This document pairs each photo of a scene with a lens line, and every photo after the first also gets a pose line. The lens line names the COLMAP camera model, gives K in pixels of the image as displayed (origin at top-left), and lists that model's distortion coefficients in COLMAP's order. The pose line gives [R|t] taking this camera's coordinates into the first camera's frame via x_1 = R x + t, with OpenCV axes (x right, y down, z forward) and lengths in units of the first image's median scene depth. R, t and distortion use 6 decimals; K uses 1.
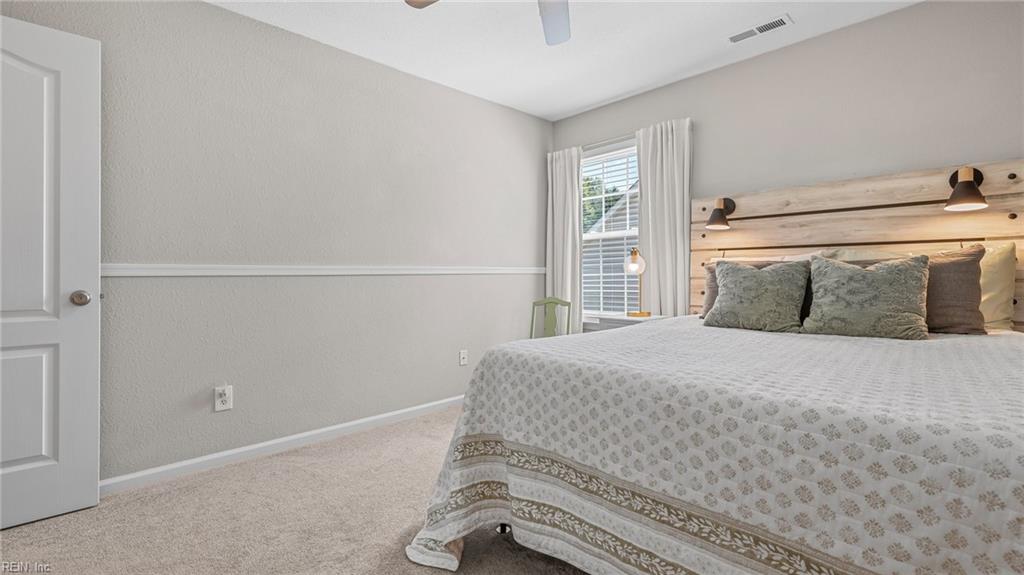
lens RADIAL K [[453.3, 0, 511.7], [0, 453.3, 271.1], [0, 0, 1]] dist [0.000989, 0.000119]
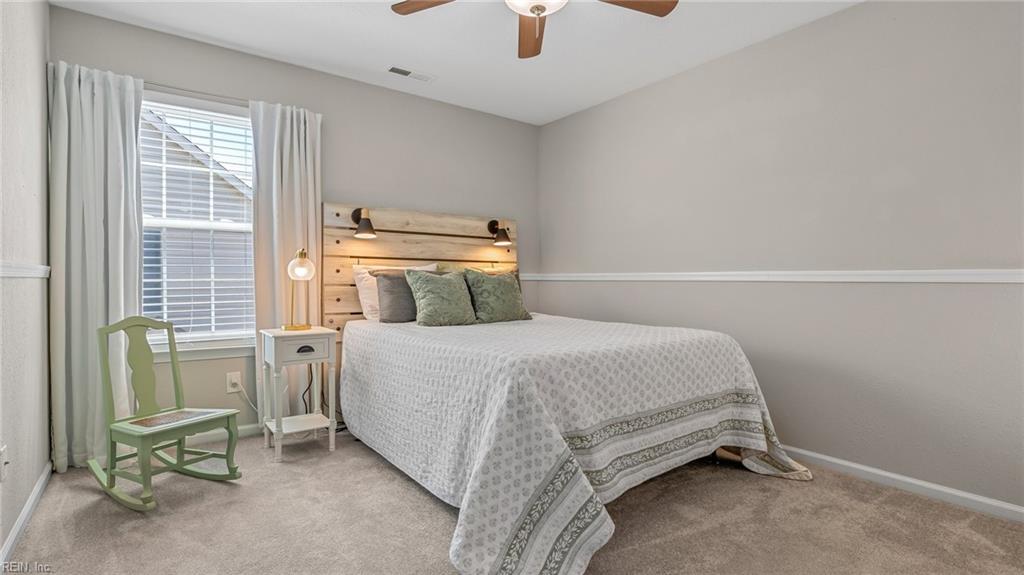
lens RADIAL K [[490.9, 0, 510.4], [0, 490.9, 282.4], [0, 0, 1]] dist [-0.003239, -0.000200]
pose [[0.119401, 0.002980, 0.992842, -0.629552], [-0.012715, 0.999918, -0.001472, 0.007603], [-0.992765, -0.012449, 0.119429, 0.529938]]
